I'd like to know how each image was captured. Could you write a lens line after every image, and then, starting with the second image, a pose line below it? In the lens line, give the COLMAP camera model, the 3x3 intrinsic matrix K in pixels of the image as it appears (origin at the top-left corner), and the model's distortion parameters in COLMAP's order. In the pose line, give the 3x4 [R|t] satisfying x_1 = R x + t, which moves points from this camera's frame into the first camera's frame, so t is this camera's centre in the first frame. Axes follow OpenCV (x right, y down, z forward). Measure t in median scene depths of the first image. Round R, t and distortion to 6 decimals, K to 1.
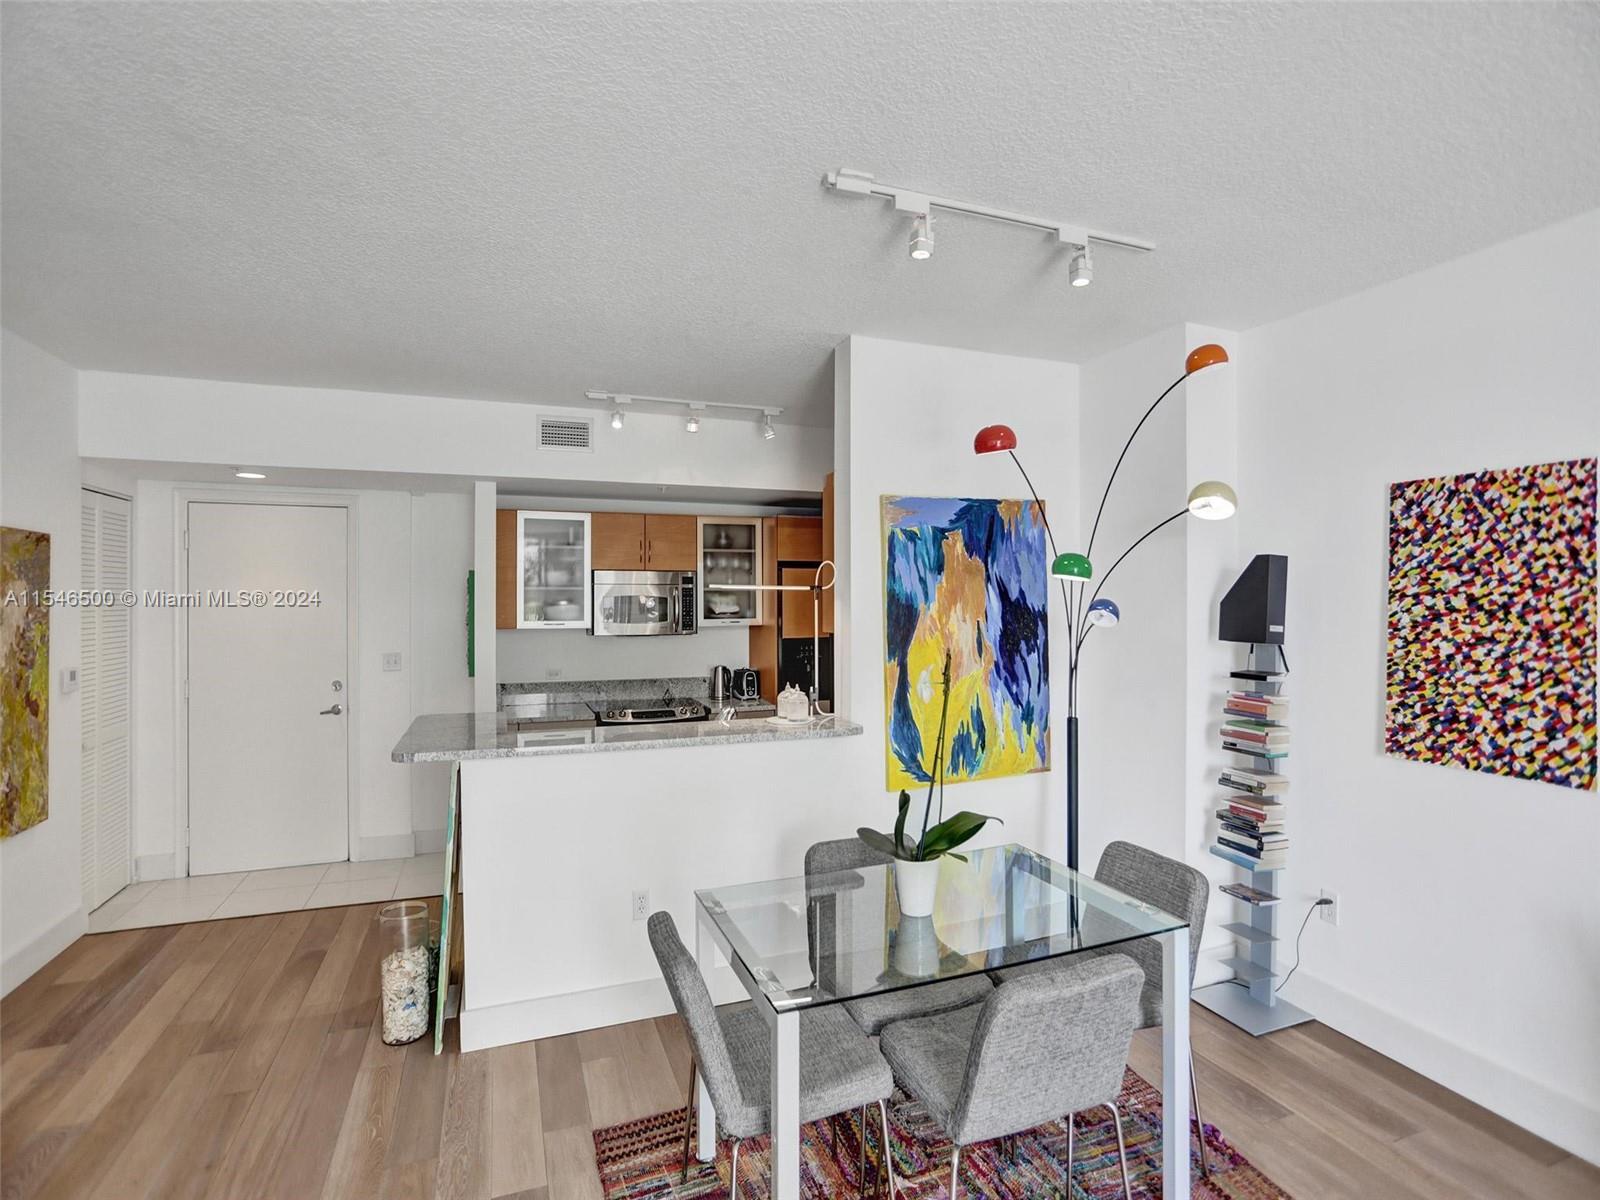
lens RADIAL K [[783.2, 0, 796.0], [0, 783.2, 600.4], [0, 0, 1]] dist [-0.064705, 0.024429]
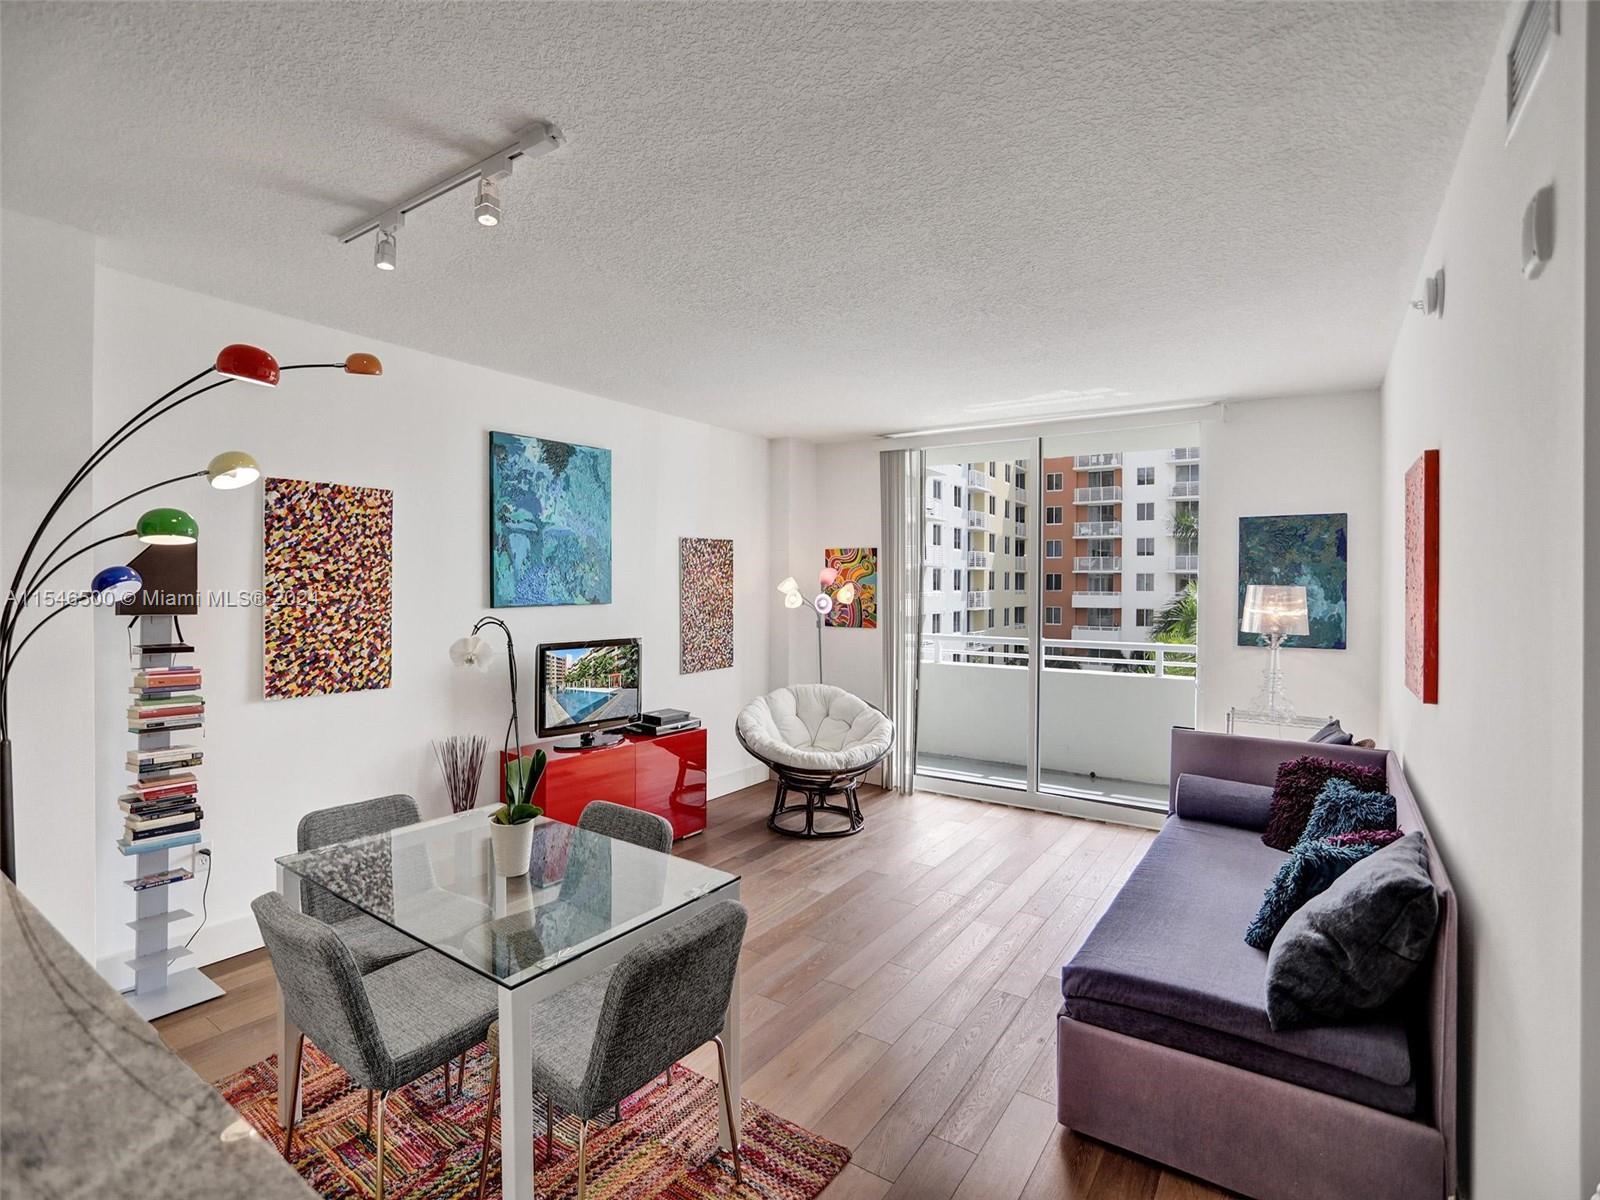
lens RADIAL K [[783.2, 0, 798.0], [0, 783.2, 589.8], [0, 0, 1]] dist [-0.064705, 0.024429]
pose [[-0.579718, -0.008372, 0.814774, -0.753714], [-0.007390, 0.999960, 0.005016, 0.015517], [-0.814784, -0.003113, -0.579756, 1.072788]]
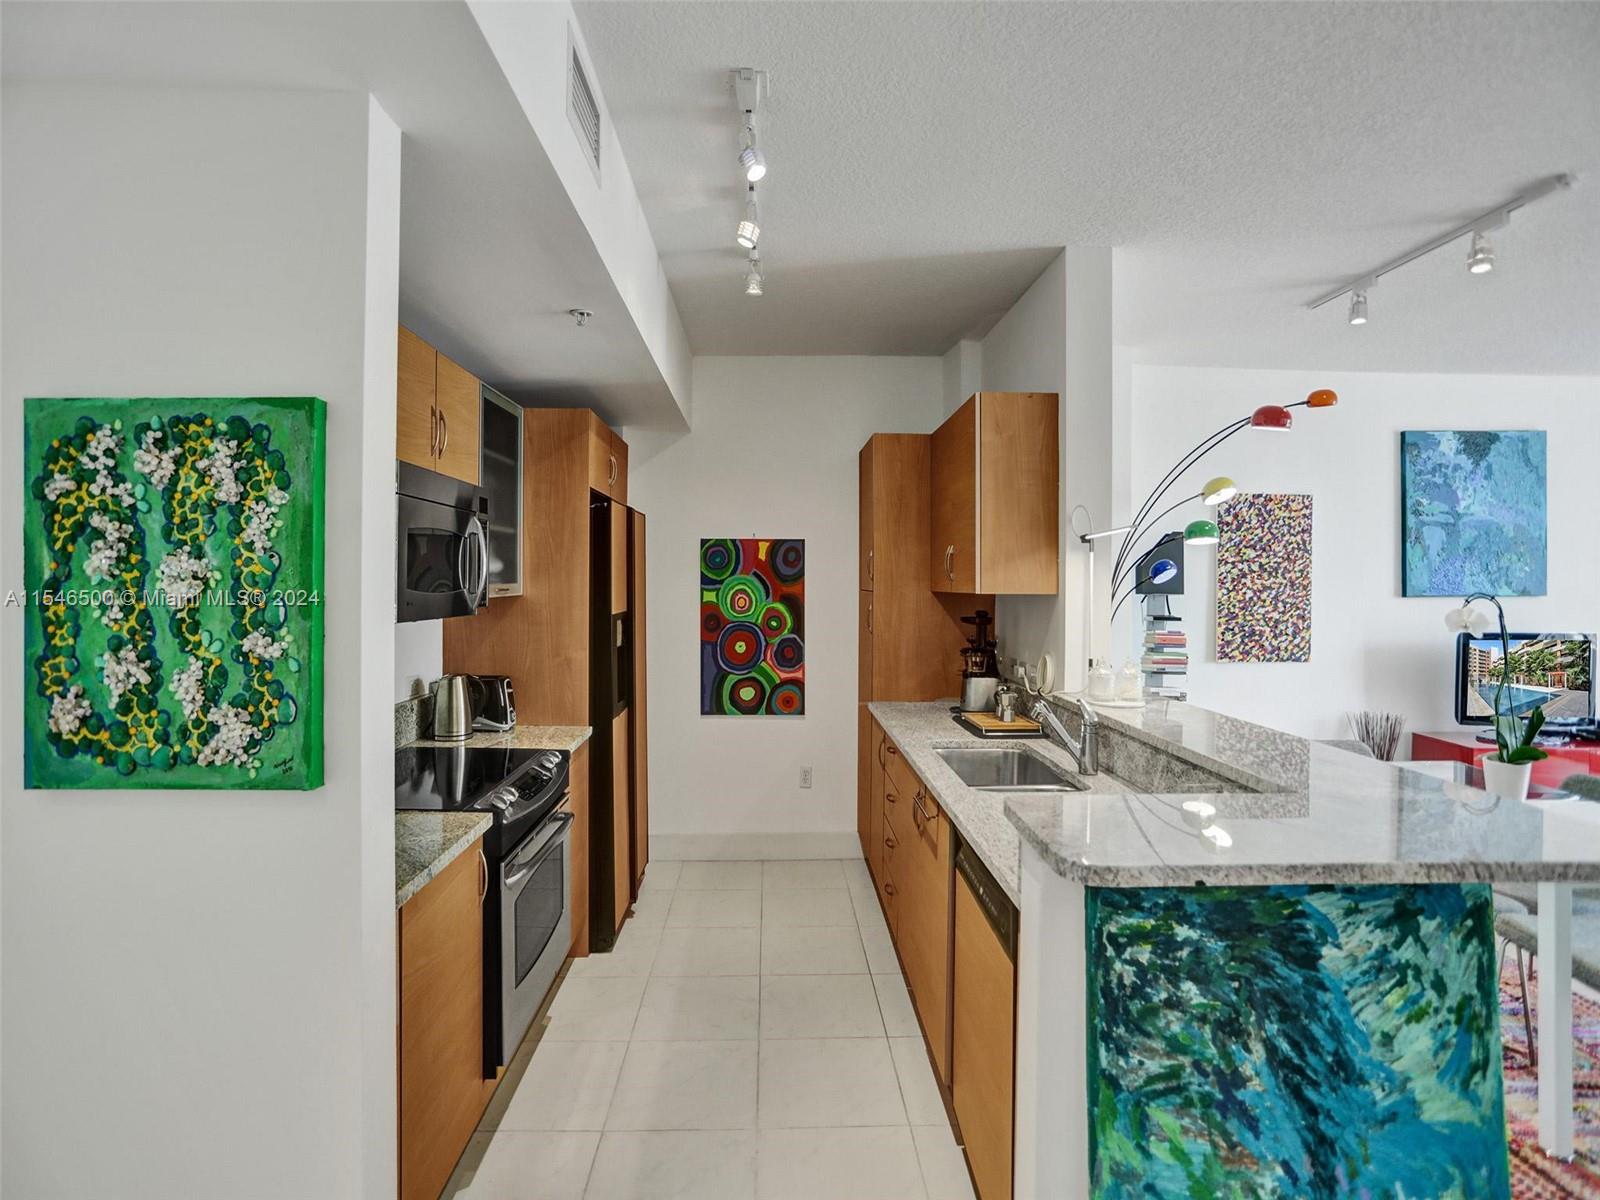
lens RADIAL K [[783.2, 0, 766.8], [0, 783.2, 587.0], [0, 0, 1]] dist [-0.064705, 0.024429]
pose [[0.345622, -0.001325, 0.938373, -1.149038], [-0.007493, 0.999963, 0.004172, 0.048765], [-0.938344, -0.008473, 0.345599, 1.414401]]
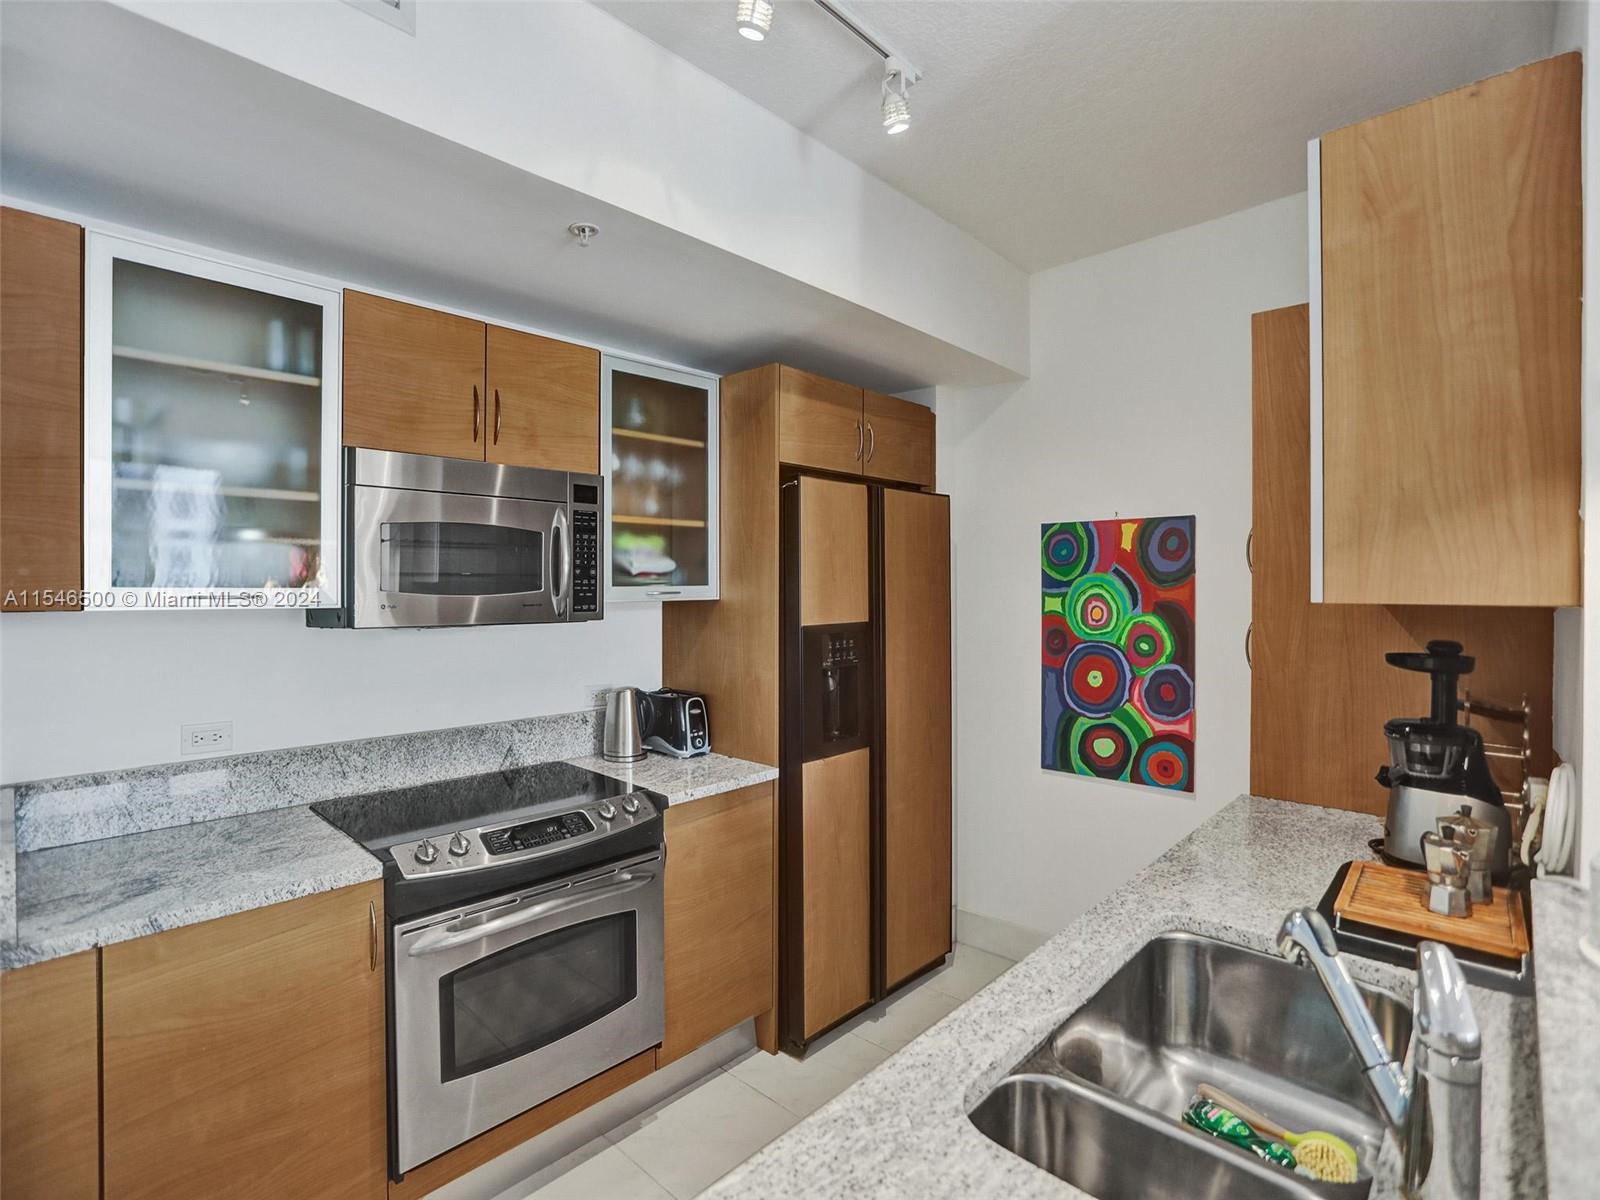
lens RADIAL K [[783.2, 0, 788.9], [0, 783.2, 598.6], [0, 0, 1]] dist [-0.064705, 0.024429]
pose [[0.899581, -0.003862, 0.436736, -0.478573], [-0.003308, 0.999872, 0.015654, 0.051342], [-0.436741, -0.015527, 0.899453, 1.215879]]
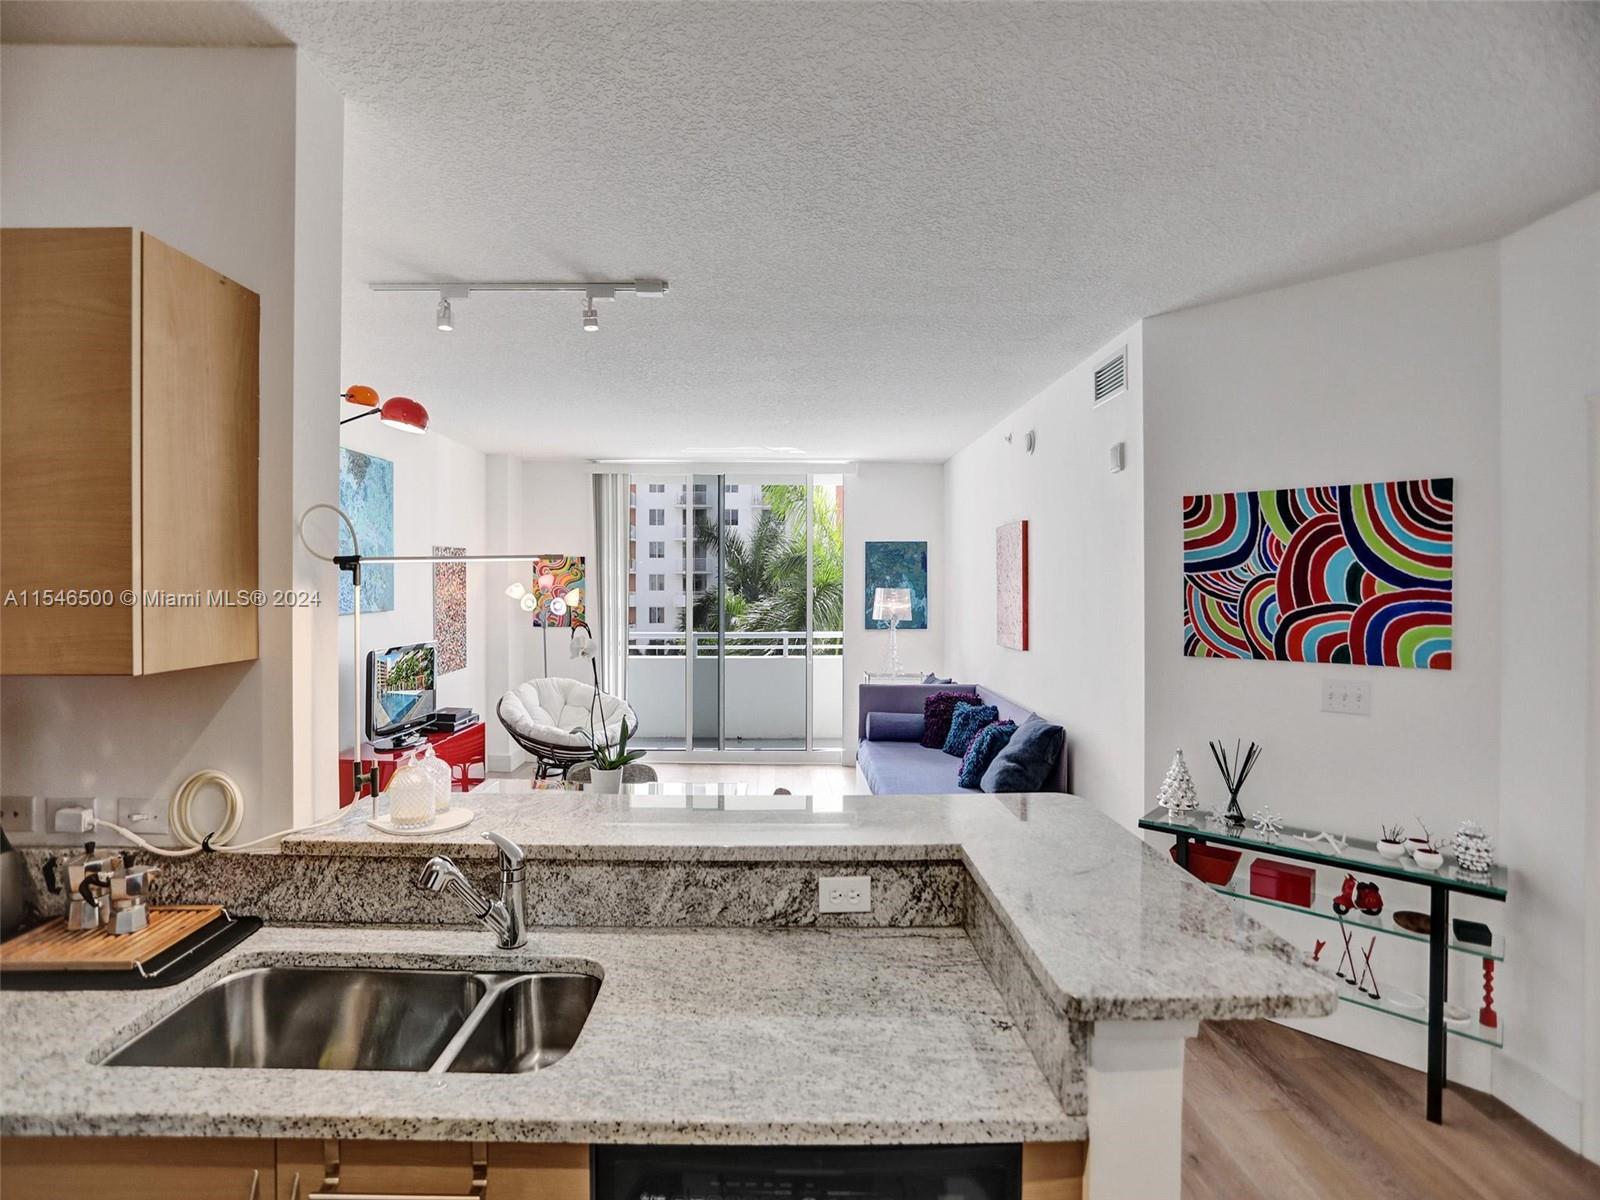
lens RADIAL K [[783.2, 0, 799.4], [0, 783.2, 584.9], [0, 0, 1]] dist [-0.064705, 0.024429]
pose [[-0.946106, 0.000087, 0.323856, -0.533582], [-0.000691, 0.999997, -0.002288, 0.001437], [-0.323855, -0.002388, -0.946104, 1.860502]]
